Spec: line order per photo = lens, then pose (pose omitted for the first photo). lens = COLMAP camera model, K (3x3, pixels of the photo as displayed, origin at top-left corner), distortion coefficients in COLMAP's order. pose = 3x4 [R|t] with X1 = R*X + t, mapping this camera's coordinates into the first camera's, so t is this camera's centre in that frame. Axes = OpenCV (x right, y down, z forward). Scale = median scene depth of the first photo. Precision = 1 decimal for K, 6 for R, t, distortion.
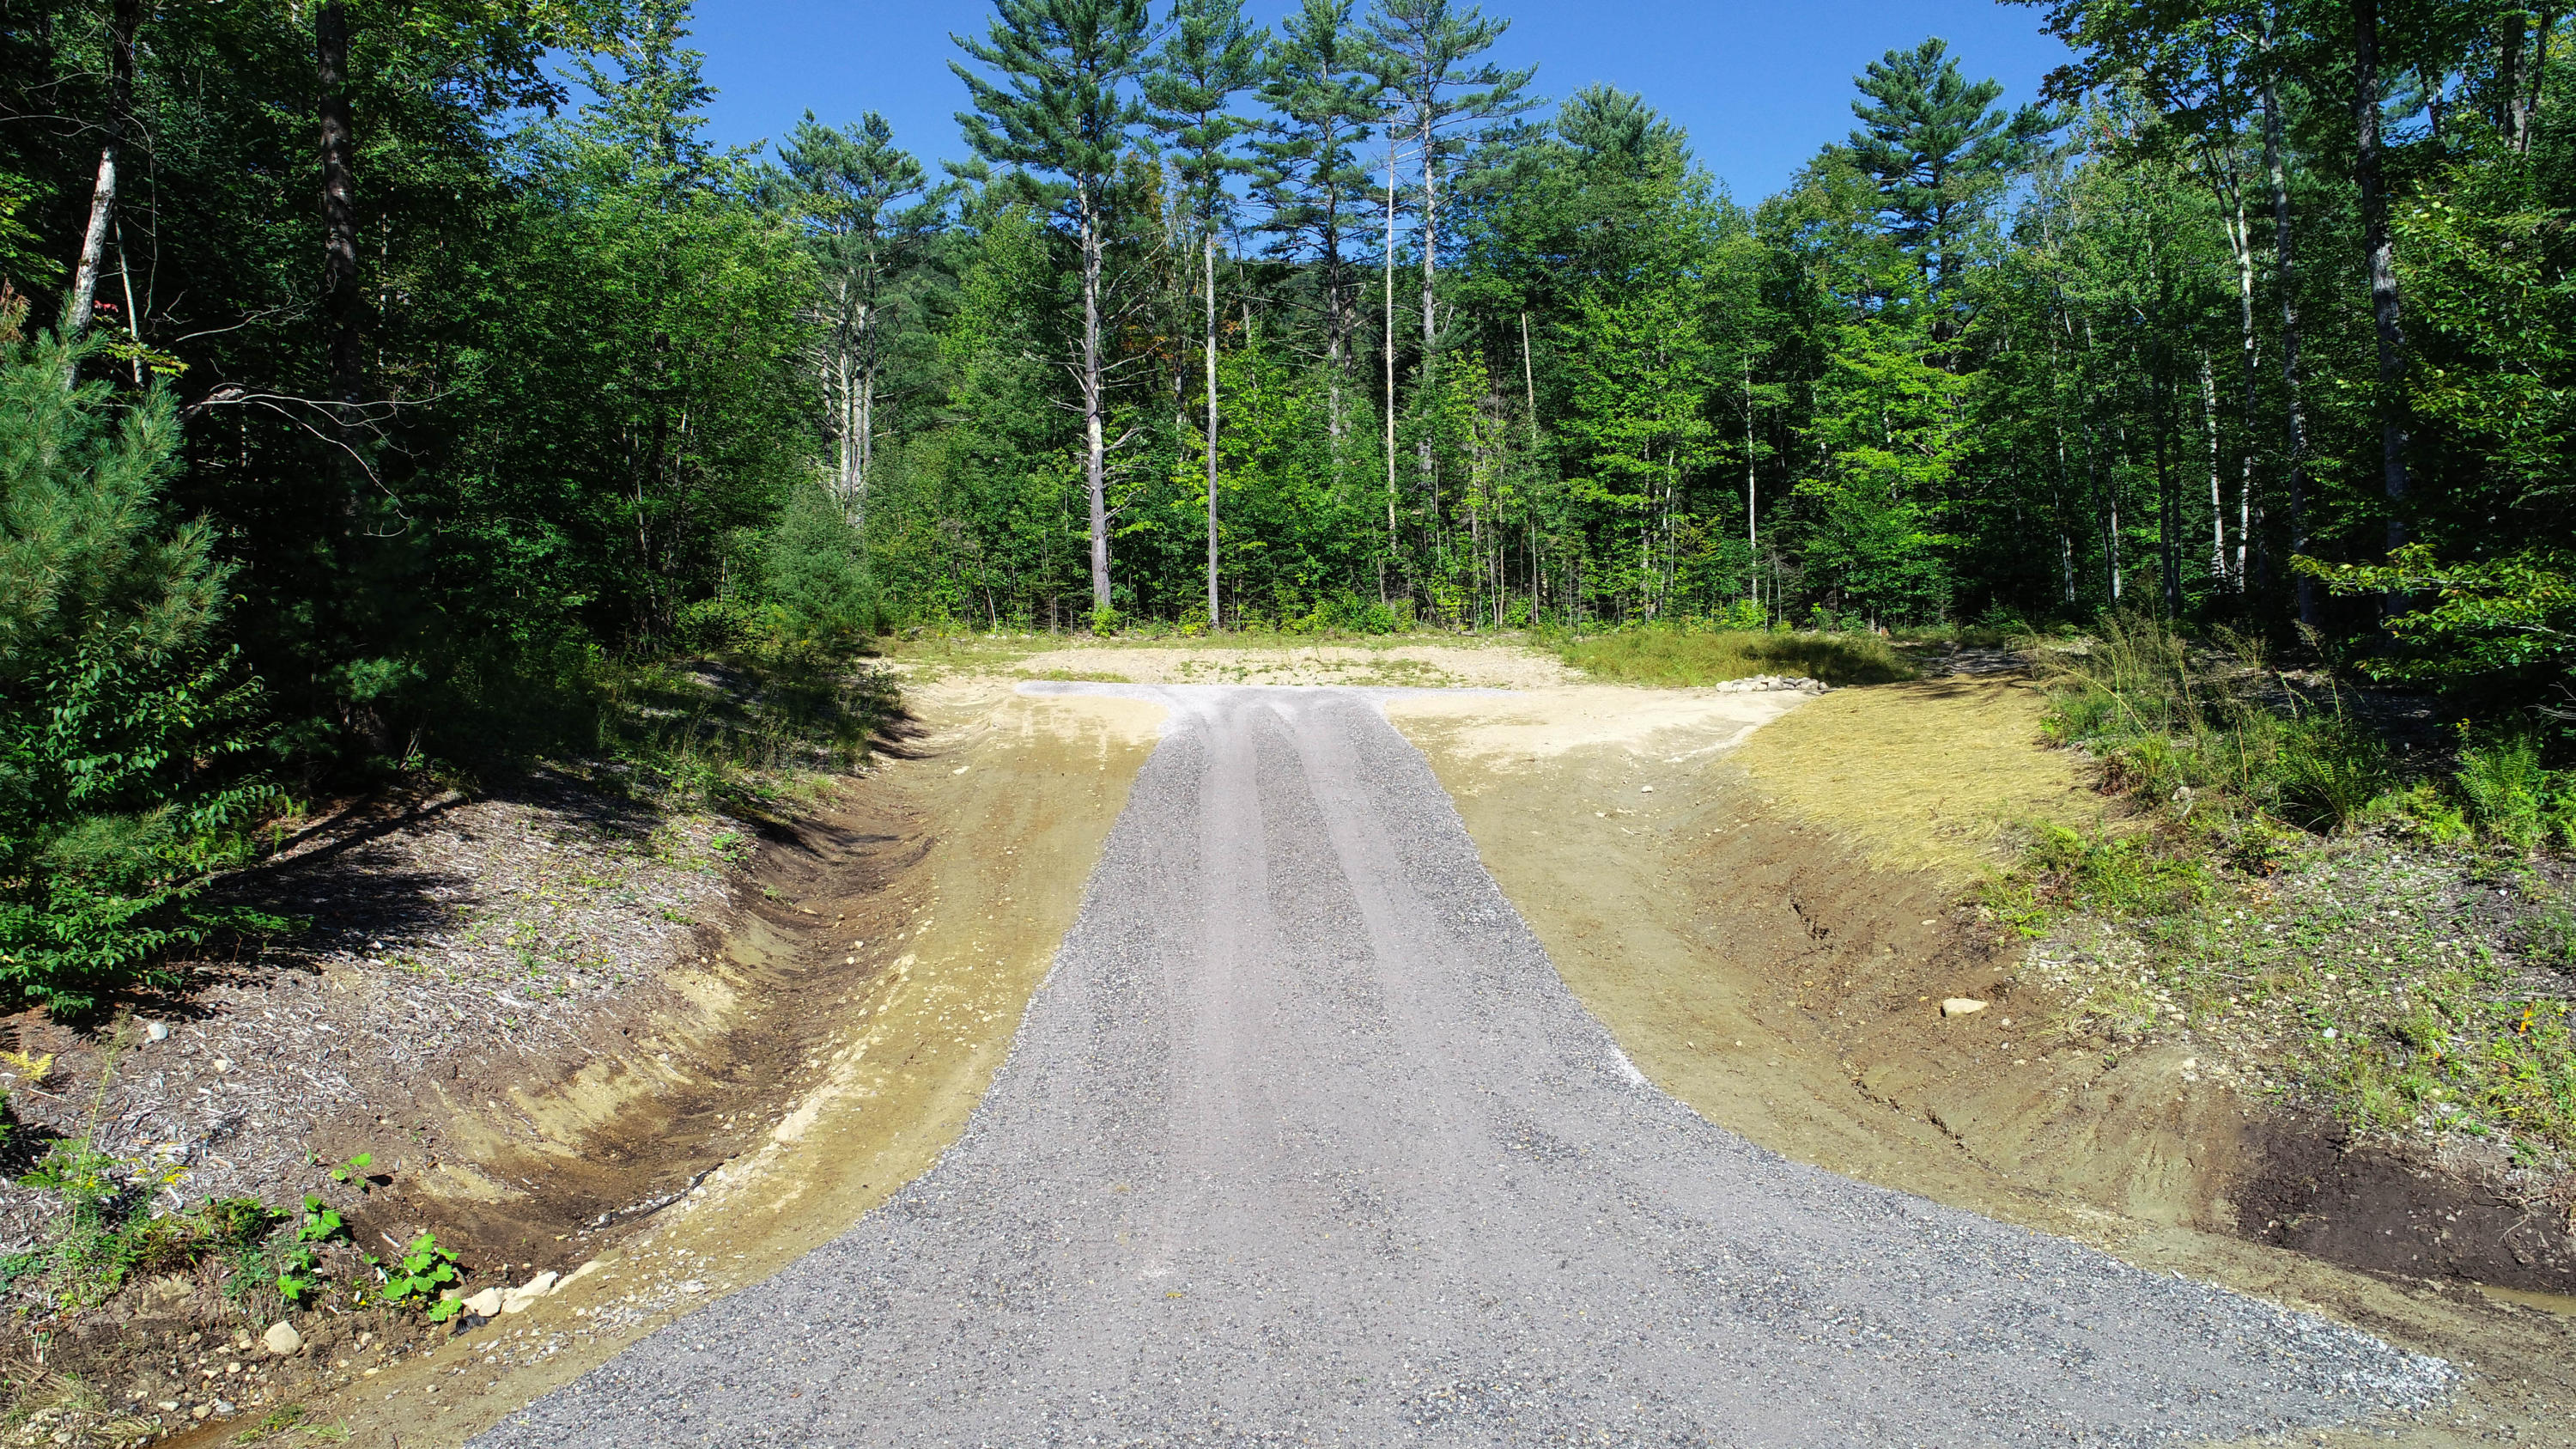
lens RADIAL K [[1712.2, 0, 1290.3], [0, 1712.2, 711.6], [0, 0, 1]] dist [0.001380, -0.002304]
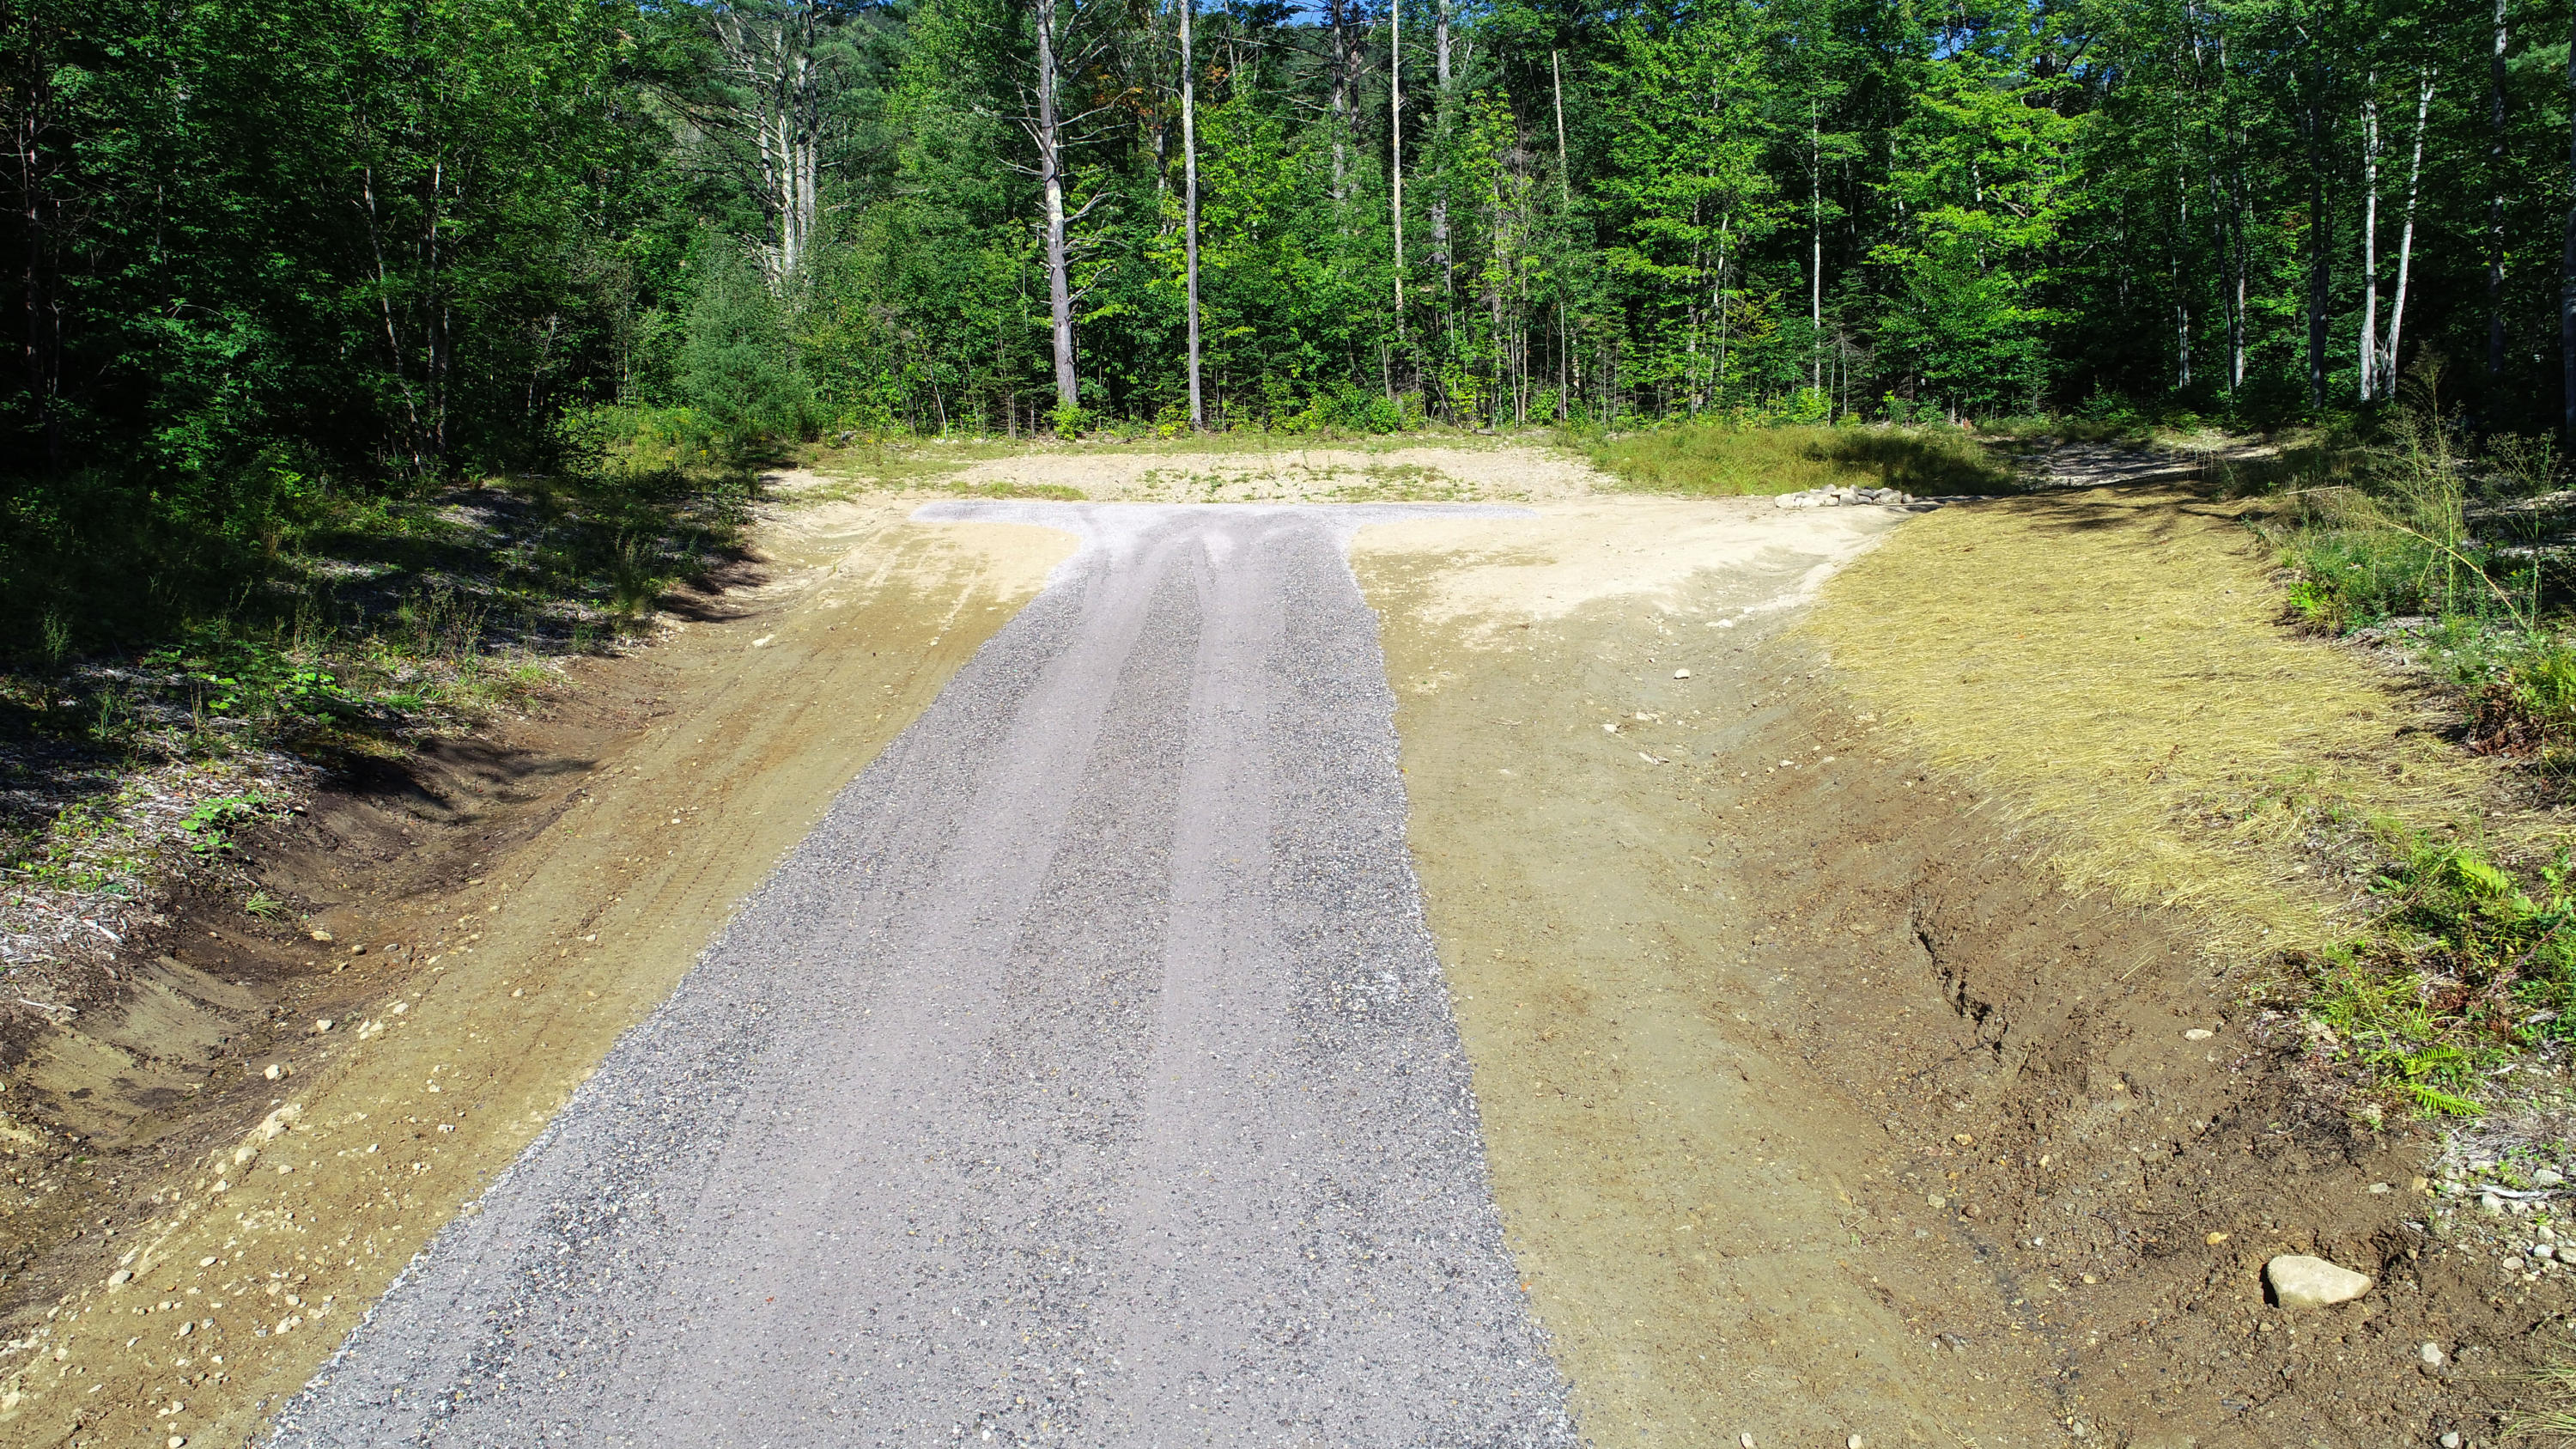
lens RADIAL K [[1712.2, 0, 1290.1], [0, 1712.2, 715.8], [0, 0, 1]] dist [0.001380, -0.002304]
pose [[0.999656, -0.006601, -0.025371, 0.025442], [0.009682, 0.992319, 0.123327, -0.010425], [0.024362, -0.123530, 0.992042, 0.115513]]
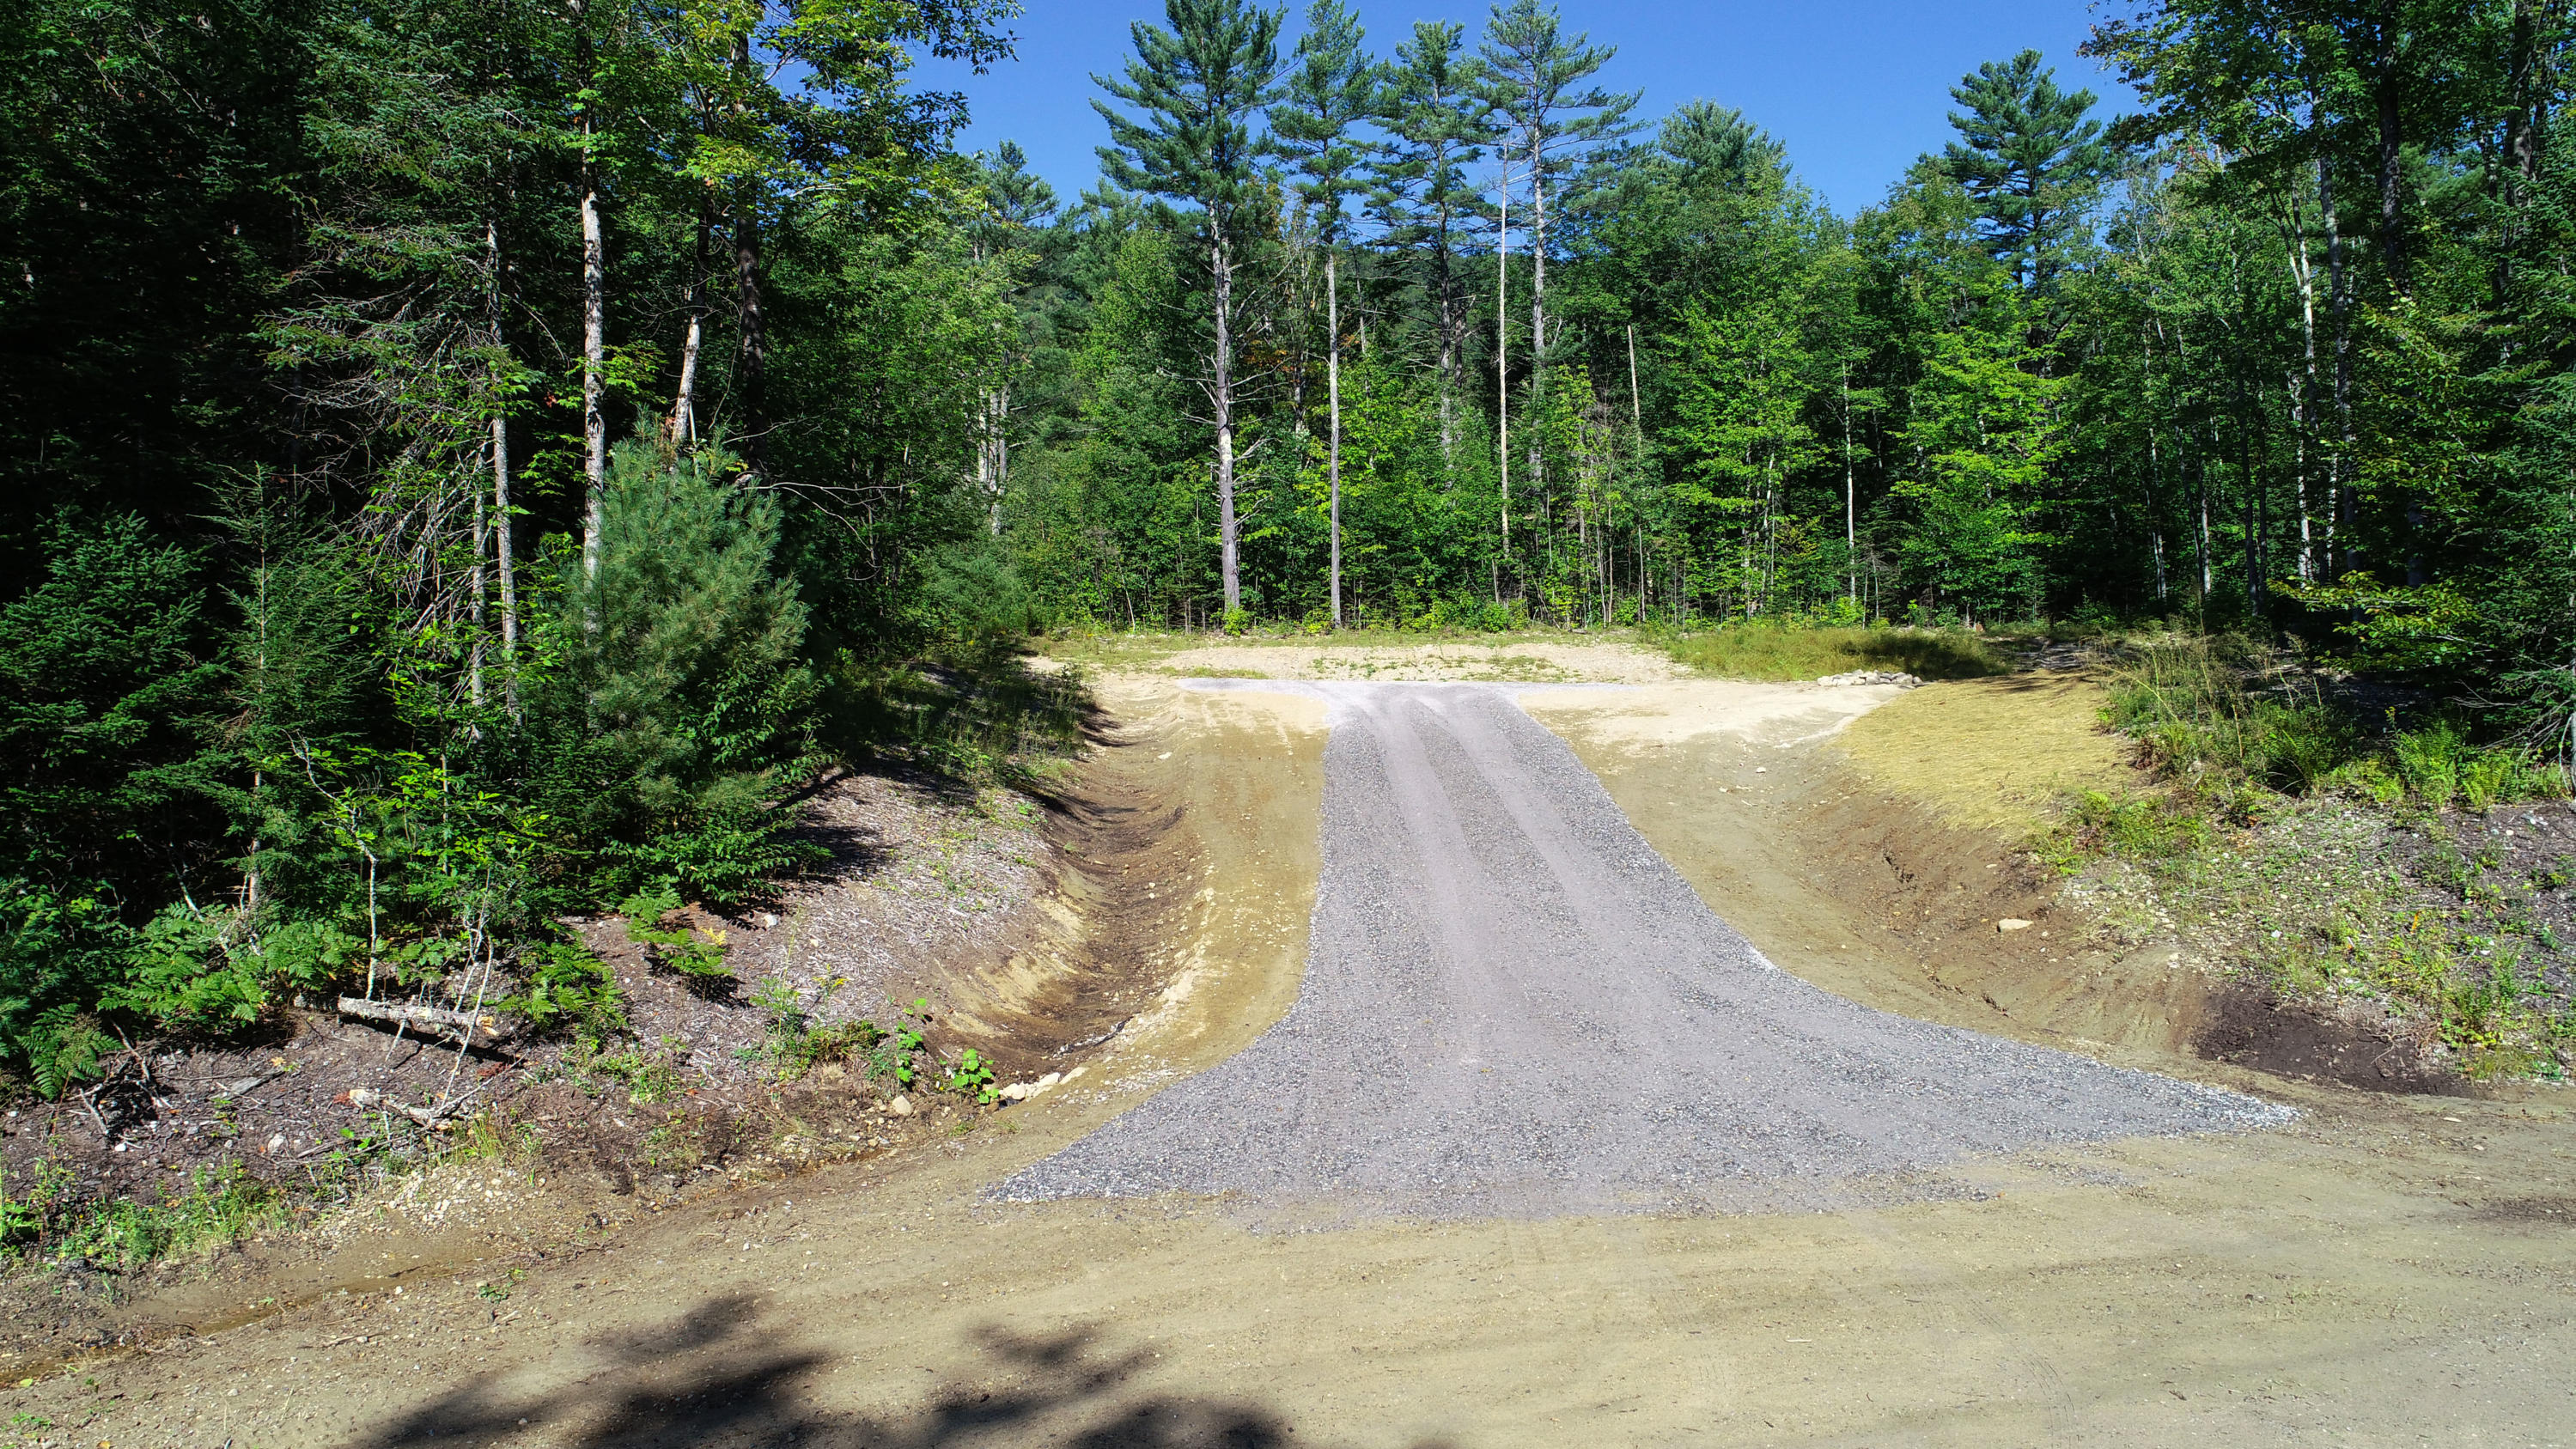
lens RADIAL K [[1711.9, 0, 1298.8], [0, 1711.9, 720.2], [0, 0, 1]] dist [0.001380, -0.002304]
pose [[0.998864, -0.002173, -0.047603, -0.018235], [0.002585, 0.999960, 0.008580, 0.000109], [0.047582, -0.008693, 0.998829, -0.065586]]
